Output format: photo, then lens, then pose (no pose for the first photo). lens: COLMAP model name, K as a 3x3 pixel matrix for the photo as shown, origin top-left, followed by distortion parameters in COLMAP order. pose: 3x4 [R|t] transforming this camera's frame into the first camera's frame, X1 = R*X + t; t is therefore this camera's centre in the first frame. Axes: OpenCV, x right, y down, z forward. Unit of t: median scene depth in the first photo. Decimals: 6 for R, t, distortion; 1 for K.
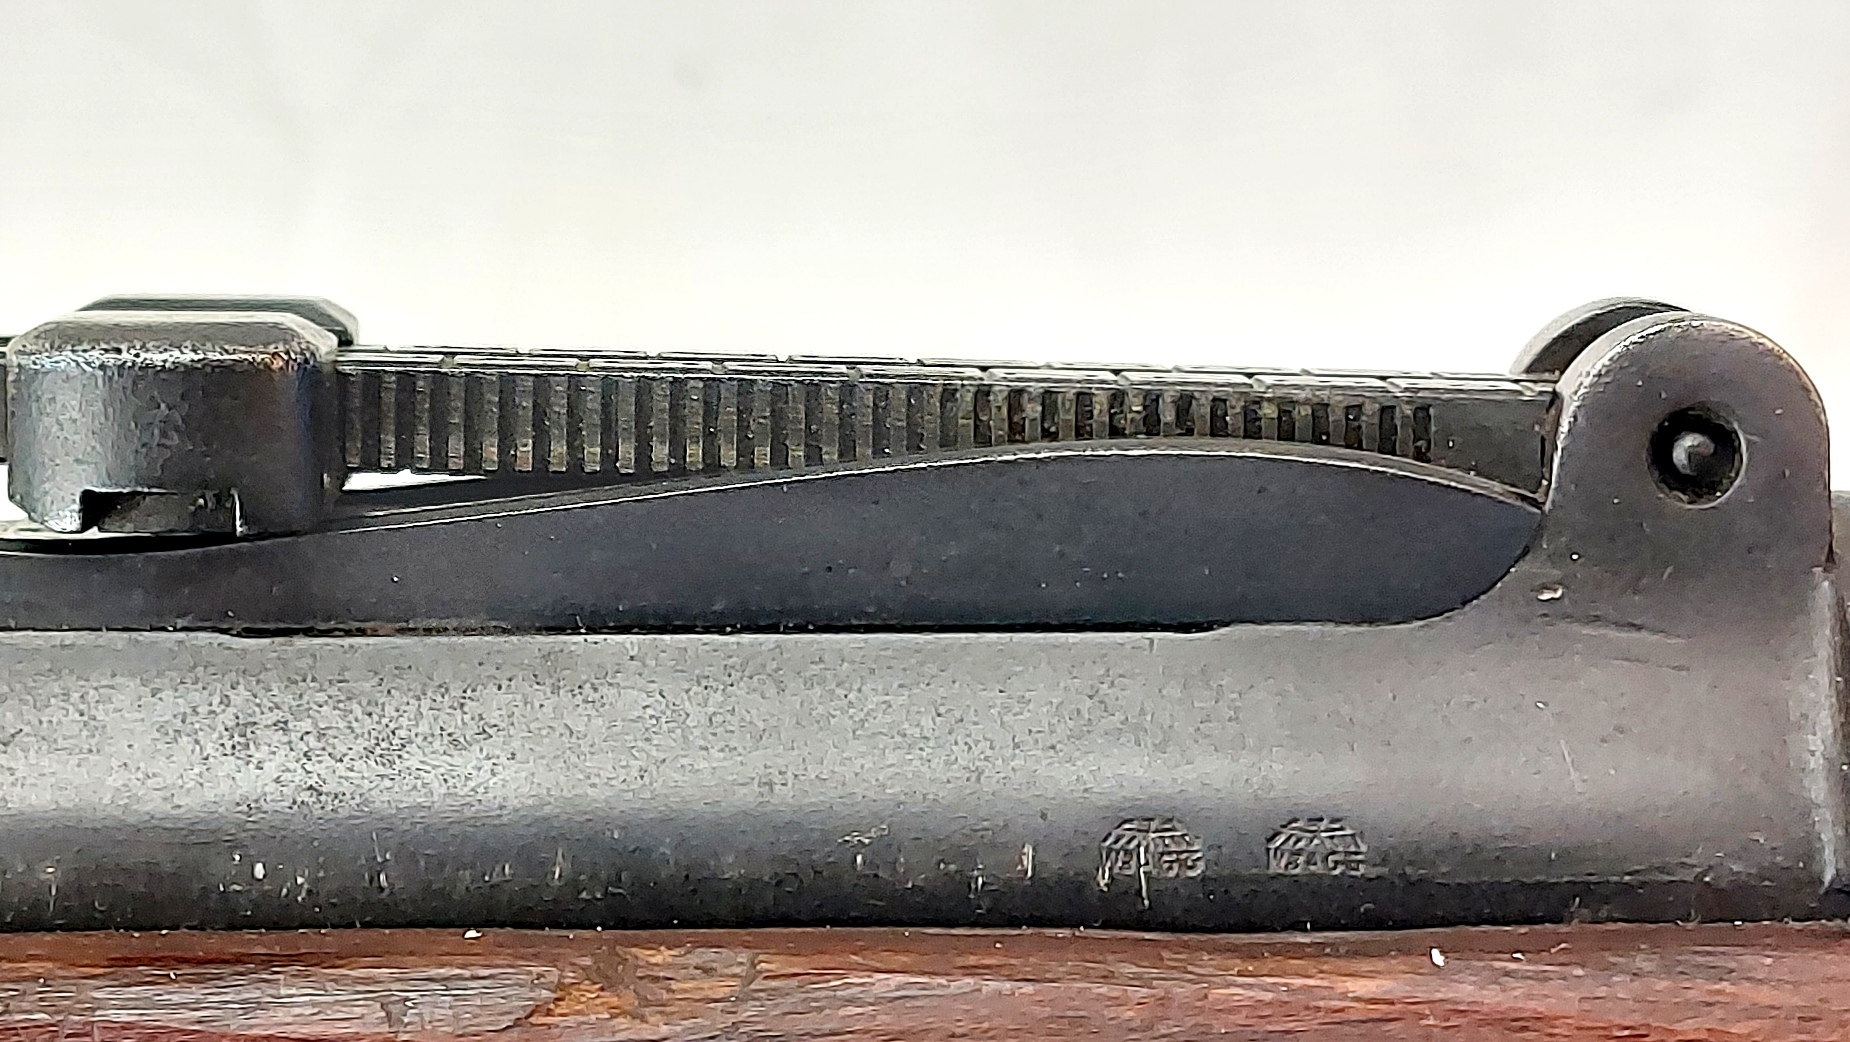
lens RADIAL K [[3005.6, 0, 925.0], [0, 3005.6, 521.0], [0, 0, 1]] dist [0.204600, -1.458194]
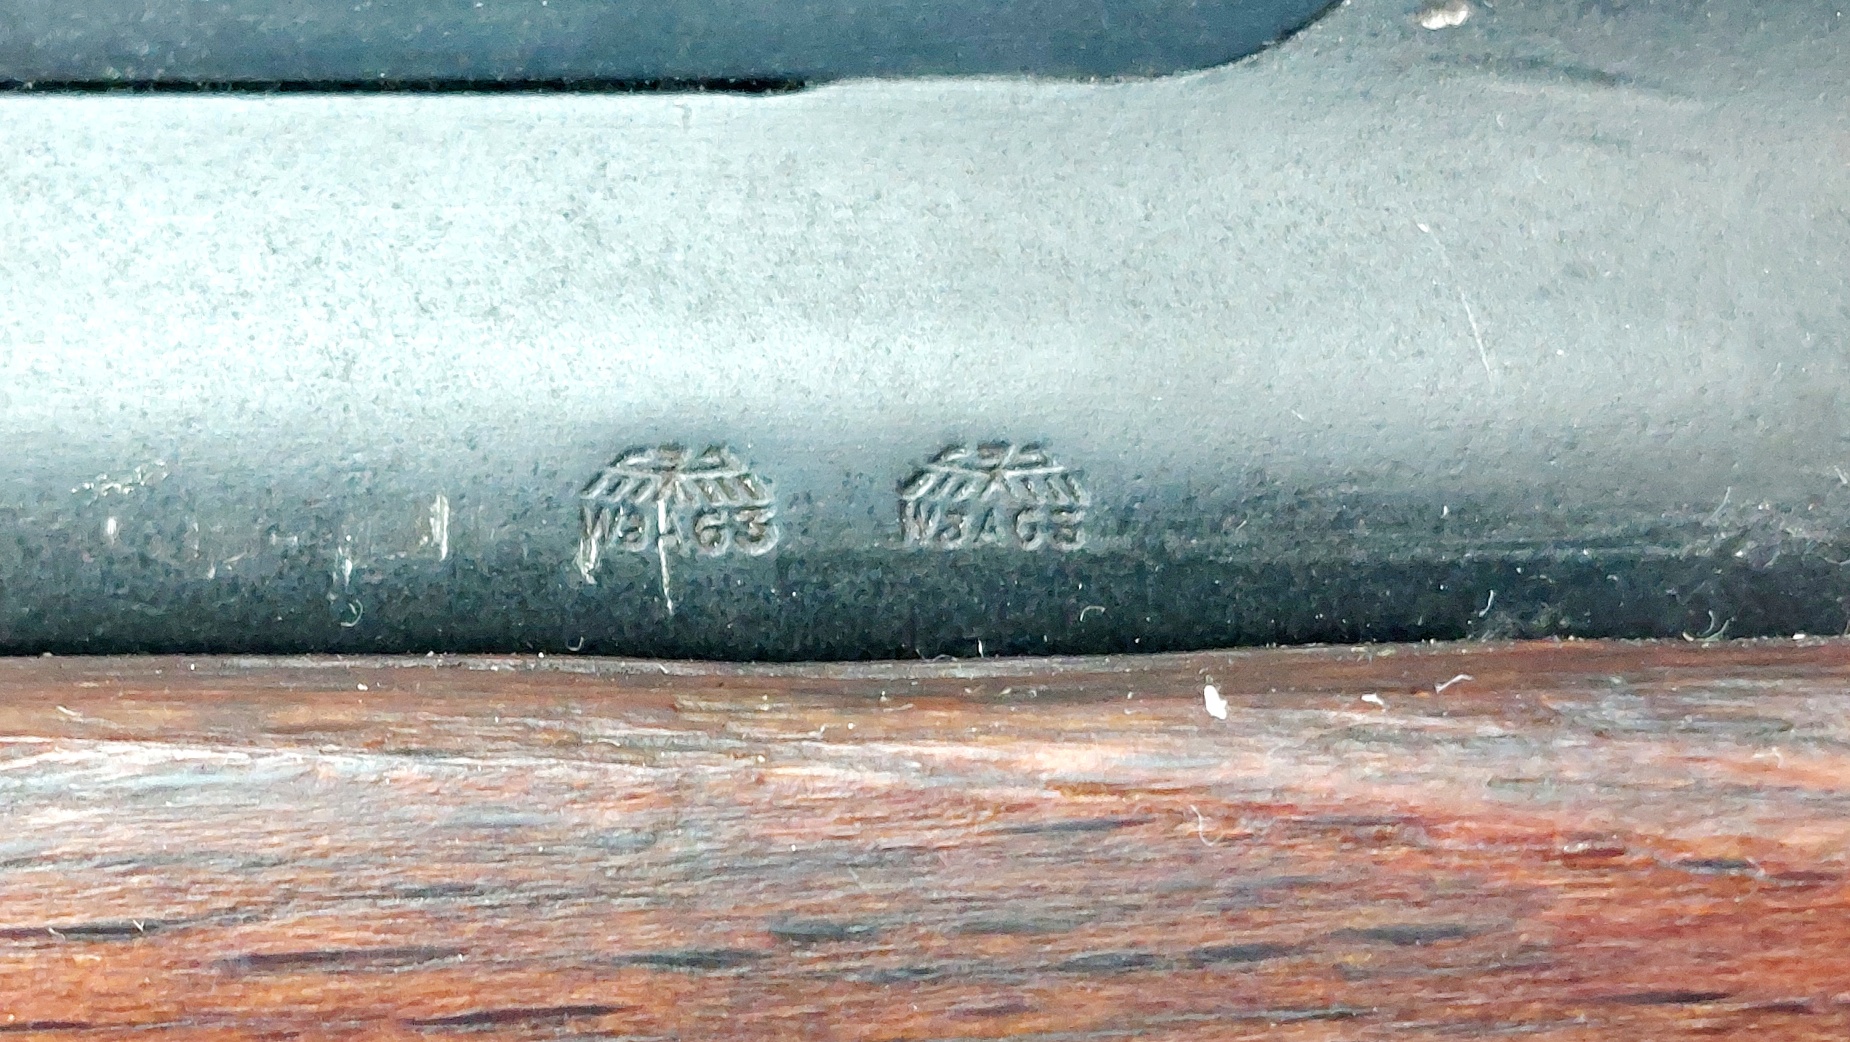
lens RADIAL K [[3005.6, 0, 925.0], [0, 3005.6, 521.0], [0, 0, 1]] dist [0.204600, -1.458194]
pose [[0.999925, -0.004943, 0.011178, 0.111740], [0.004154, 0.997569, 0.069557, 0.075678], [-0.011494, -0.069505, 0.997515, 0.479336]]
